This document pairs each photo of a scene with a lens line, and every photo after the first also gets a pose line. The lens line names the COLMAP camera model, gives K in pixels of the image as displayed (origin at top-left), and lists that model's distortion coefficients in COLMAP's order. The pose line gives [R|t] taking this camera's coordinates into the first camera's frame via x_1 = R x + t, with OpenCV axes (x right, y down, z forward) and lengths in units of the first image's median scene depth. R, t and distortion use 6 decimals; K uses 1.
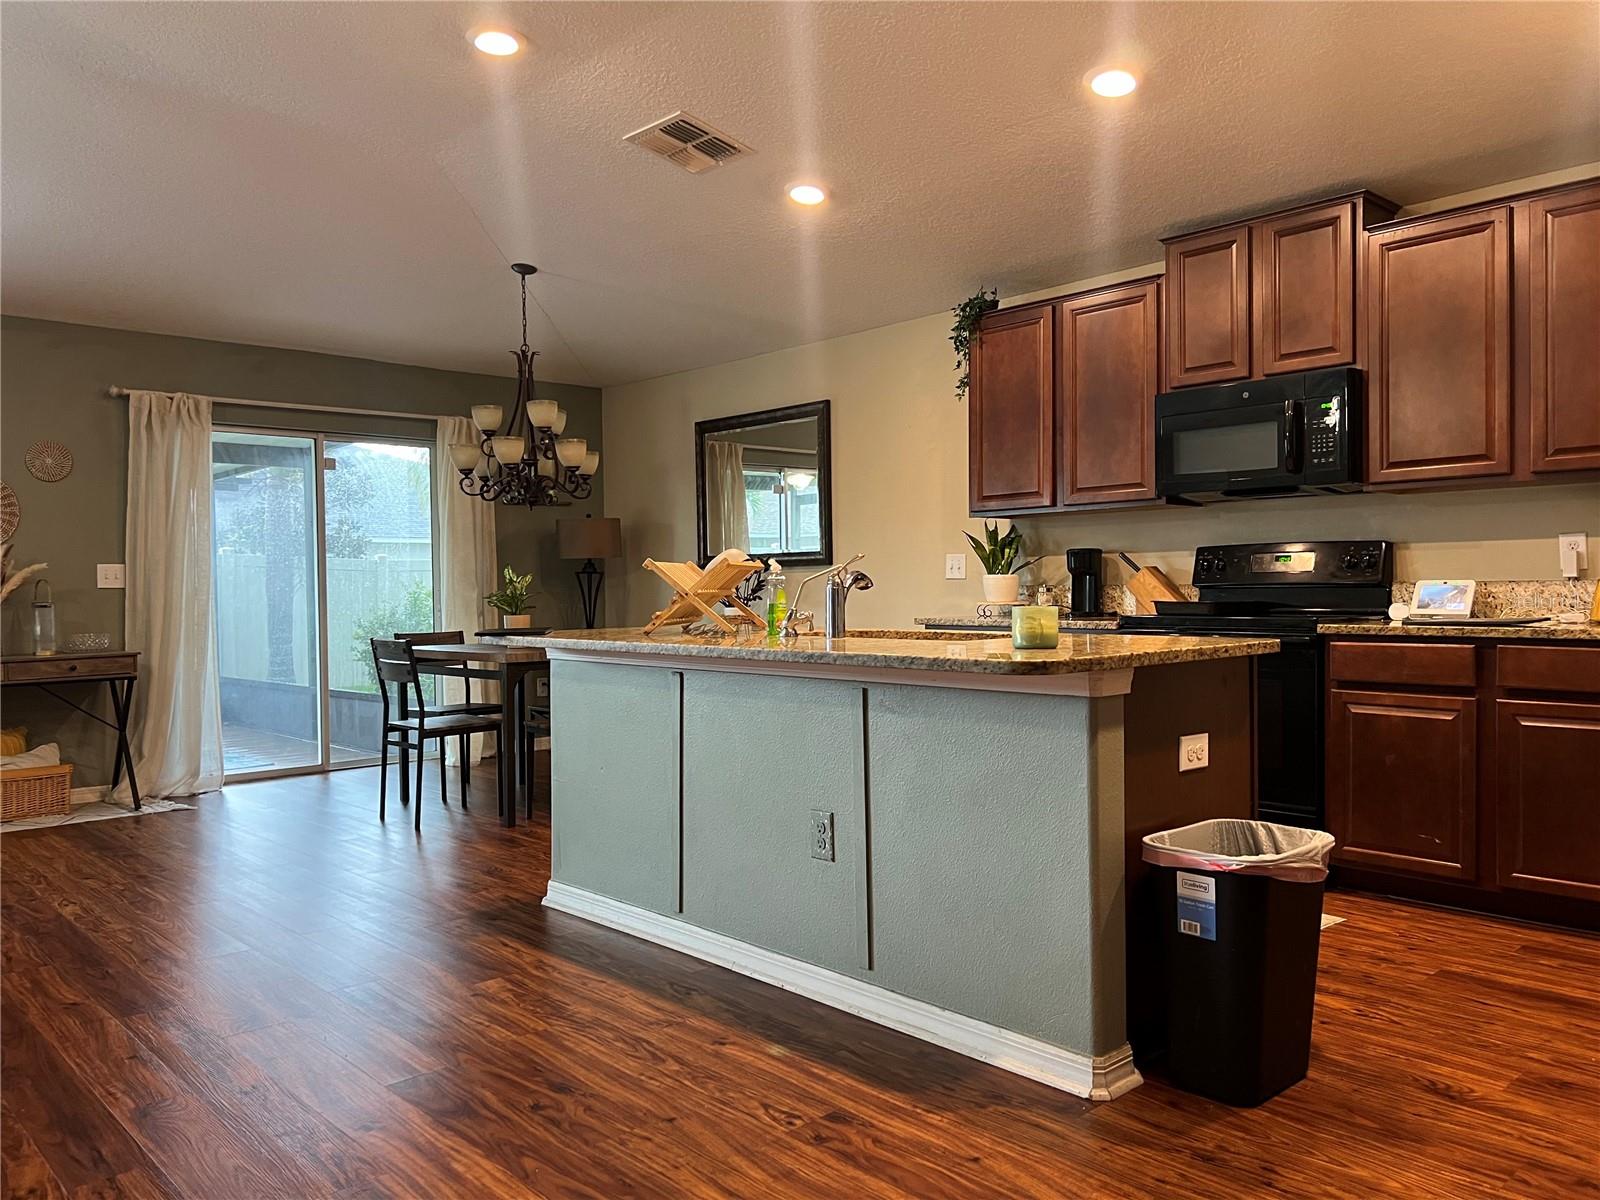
lens RADIAL K [[1205.8, 0, 792.4], [0, 1205.8, 607.4], [0, 0, 1]] dist [0.054295, -0.061777]
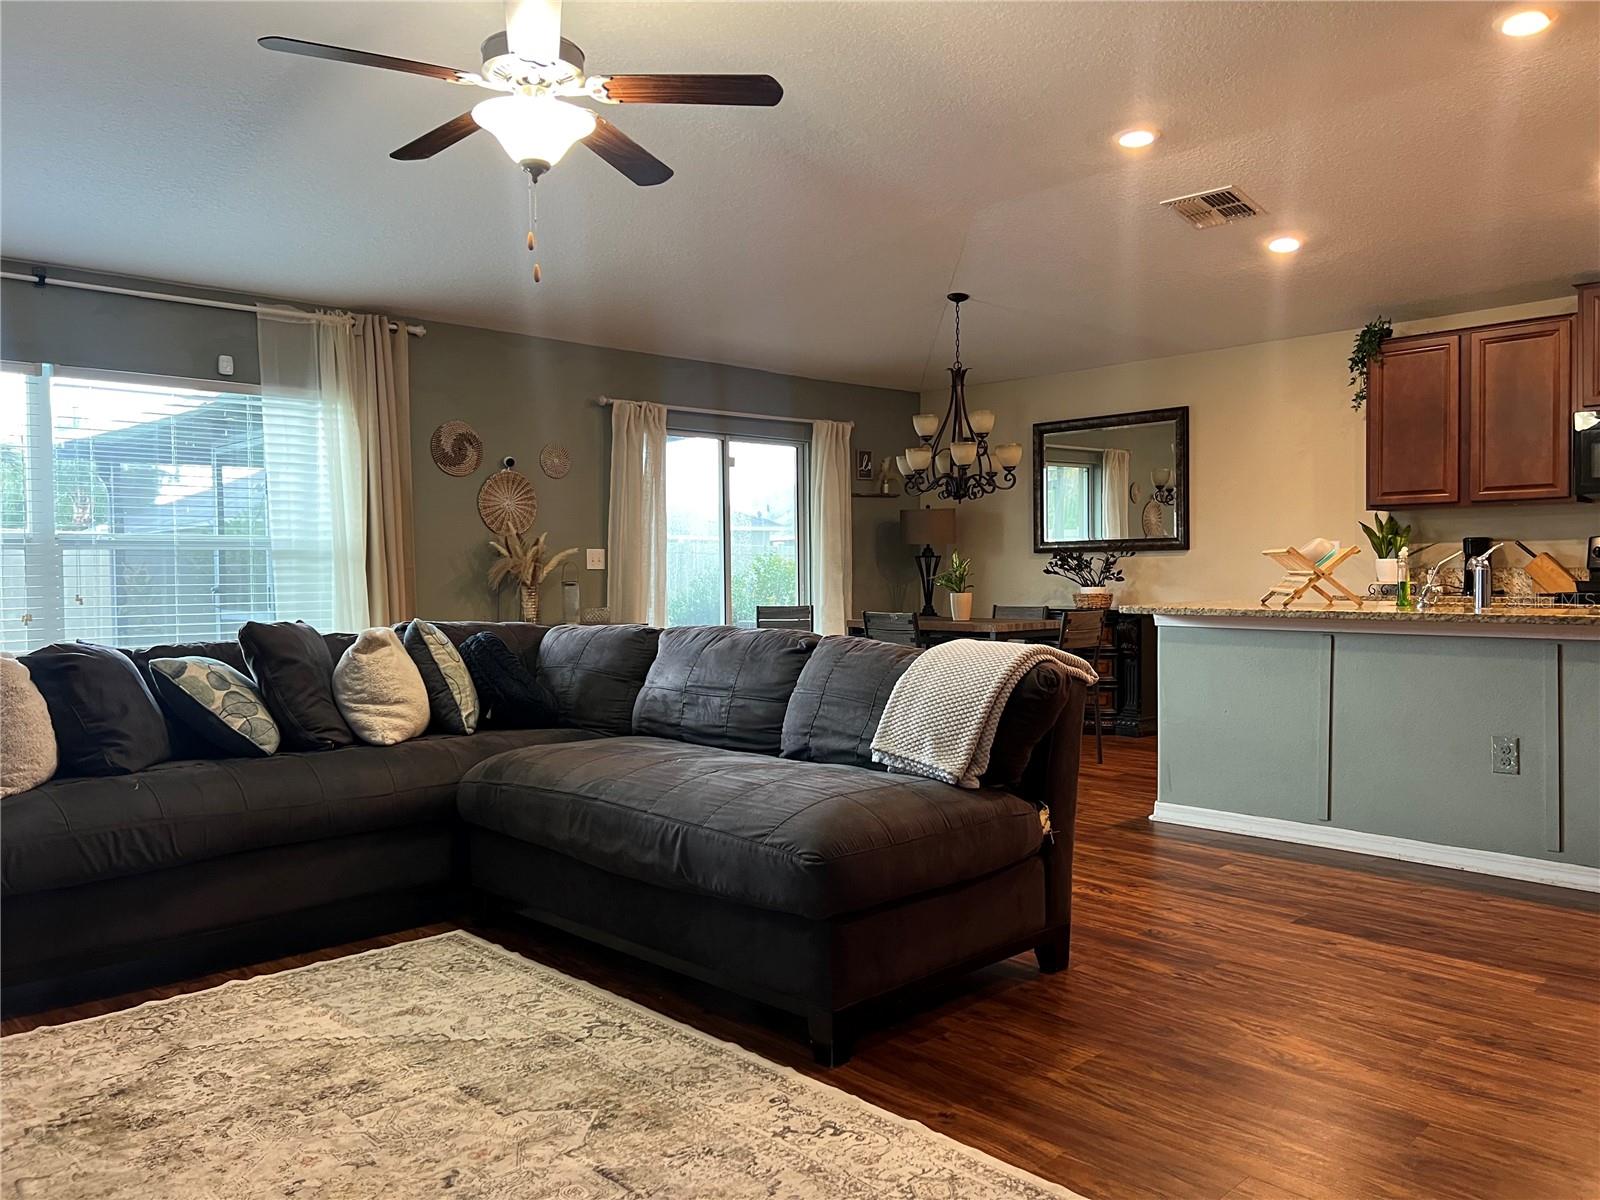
lens RADIAL K [[1207.7, 0, 819.6], [0, 1207.7, 594.4], [0, 0, 1]] dist [0.058850, -0.061276]
pose [[0.999686, 0.000917, 0.025026, -0.415316], [-0.001023, 0.999991, 0.004236, 0.003311], [-0.025021, -0.004260, 0.999678, -0.180775]]
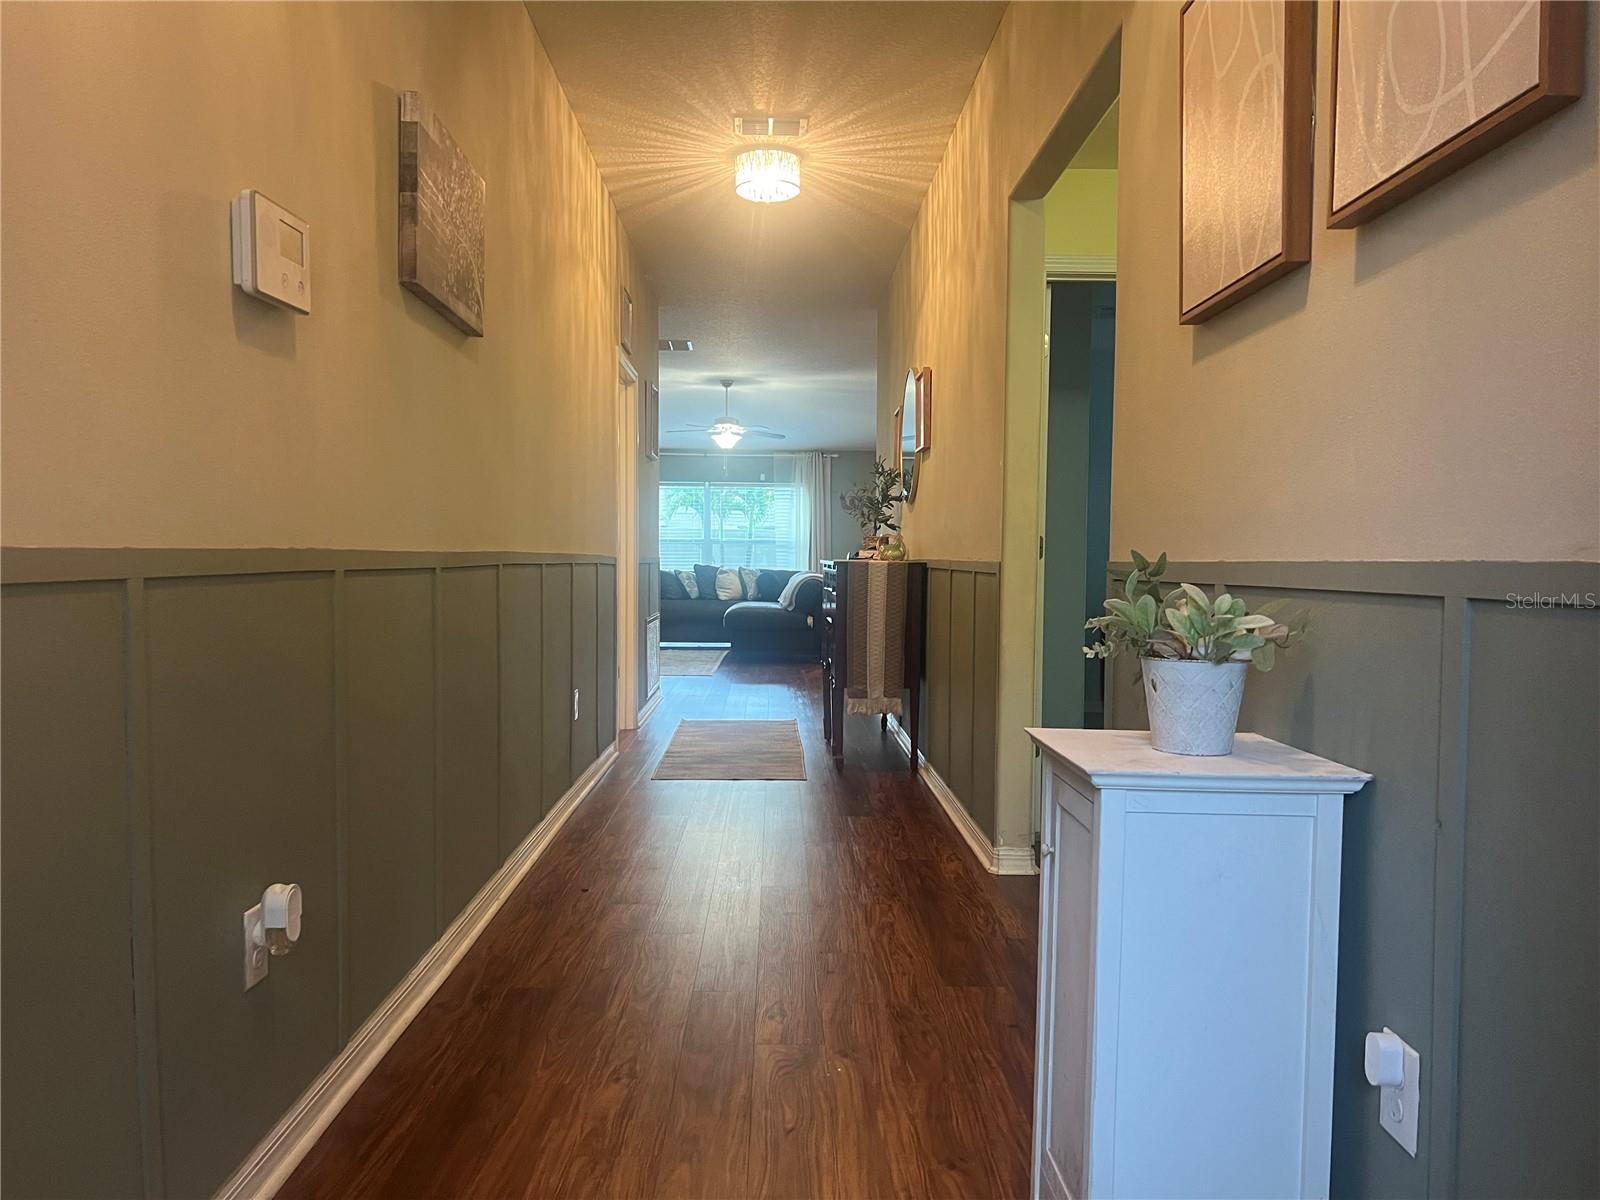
lens RADIAL K [[1211.2, 0, 804.8], [0, 1211.2, 609.3], [0, 0, 1]] dist [0.057454, -0.056752]
pose [[0.751654, 0.048166, -0.657796, 1.044041], [-0.029534, 0.998788, 0.039386, 0.007712], [0.658896, -0.010177, 0.752165, -1.190153]]
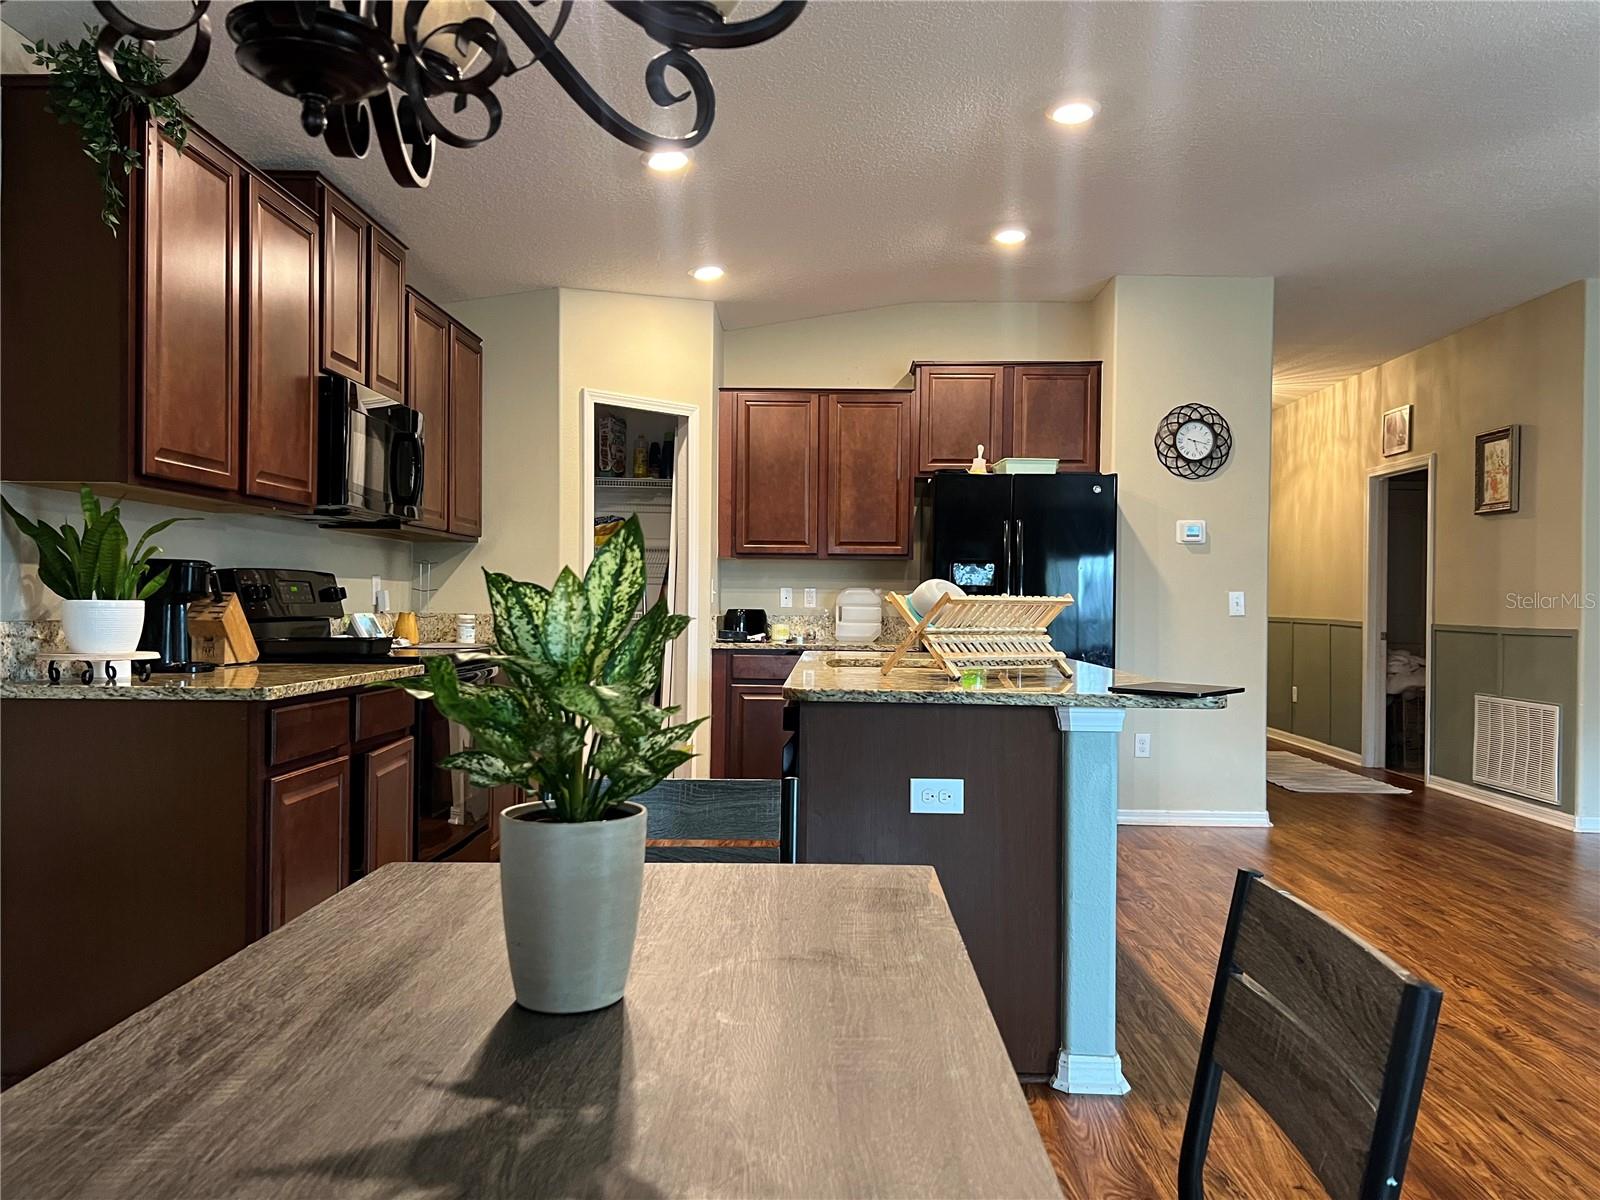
lens RADIAL K [[1211.2, 0, 804.8], [0, 1211.2, 609.3], [0, 0, 1]] dist [0.057454, -0.056752]
pose [[-0.725006, -0.000827, 0.688742, -0.391277], [0.009630, 0.999889, 0.011337, -0.028636], [-0.688675, 0.014852, -0.724918, 1.156552]]
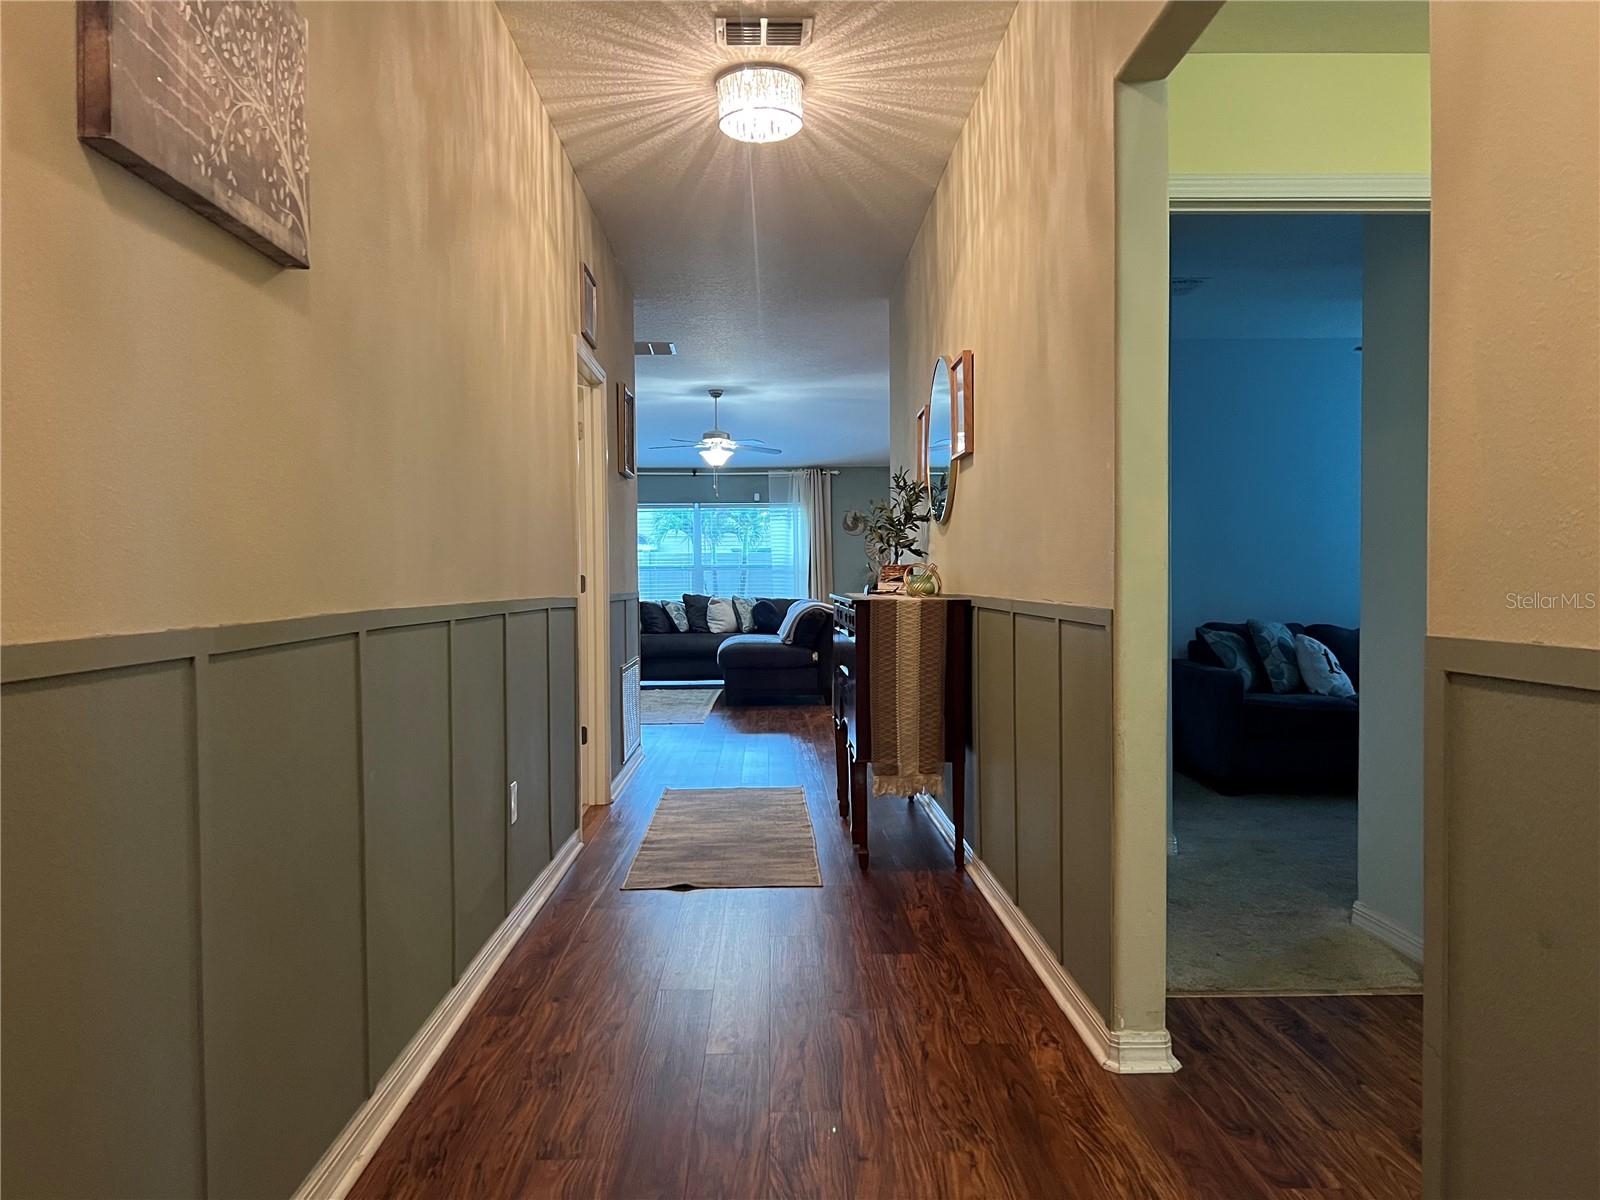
lens RADIAL K [[1205.8, 0, 792.4], [0, 1205.8, 607.4], [0, 0, 1]] dist [0.054295, -0.061777]
pose [[0.748349, 0.024605, -0.662849, 0.882053], [-0.013702, 0.999672, 0.021638, -0.005426], [0.663164, -0.007110, 0.748440, -1.022023]]
